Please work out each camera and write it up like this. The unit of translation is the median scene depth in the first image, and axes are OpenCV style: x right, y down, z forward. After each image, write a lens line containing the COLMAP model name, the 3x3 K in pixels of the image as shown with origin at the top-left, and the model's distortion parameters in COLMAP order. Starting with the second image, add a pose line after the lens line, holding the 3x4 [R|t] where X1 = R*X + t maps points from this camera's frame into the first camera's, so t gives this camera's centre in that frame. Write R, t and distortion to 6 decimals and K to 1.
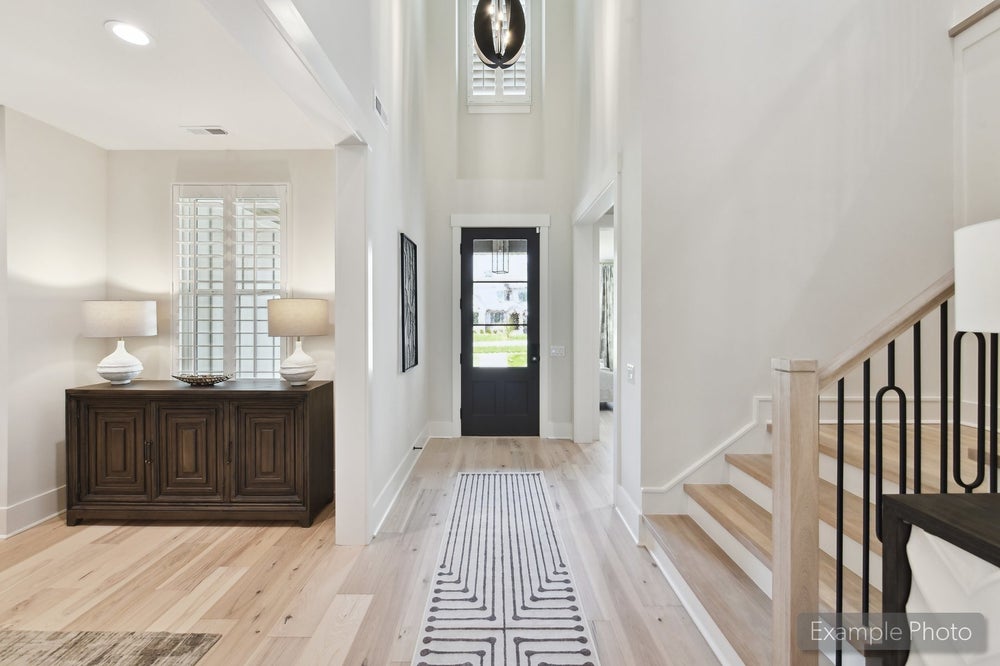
lens RADIAL K [[400.4, 0, 493.2], [0, 400.4, 330.1], [0, 0, 1]] dist [0.001006, -0.001082]
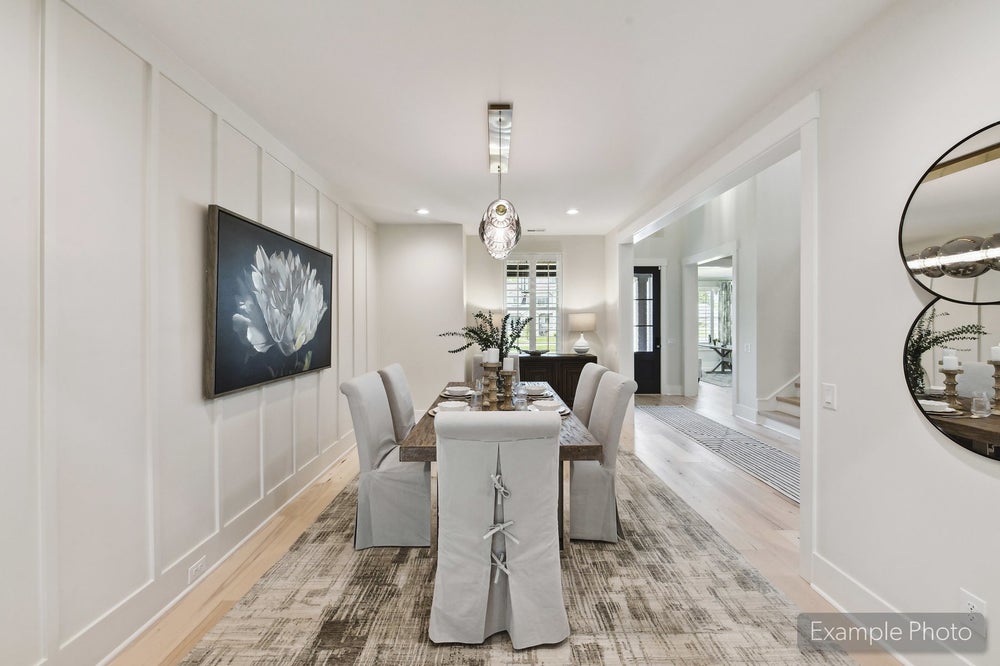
lens RADIAL K [[398.0, 0, 499.1], [0, 398.0, 330.5], [0, 0, 1]] dist [-0.001900, -0.000080]
pose [[0.999860, -0.000723, 0.016705, -0.989620], [0.000692, 0.999998, 0.001877, 0.005325], [-0.016707, -0.001866, 0.999859, -1.067873]]
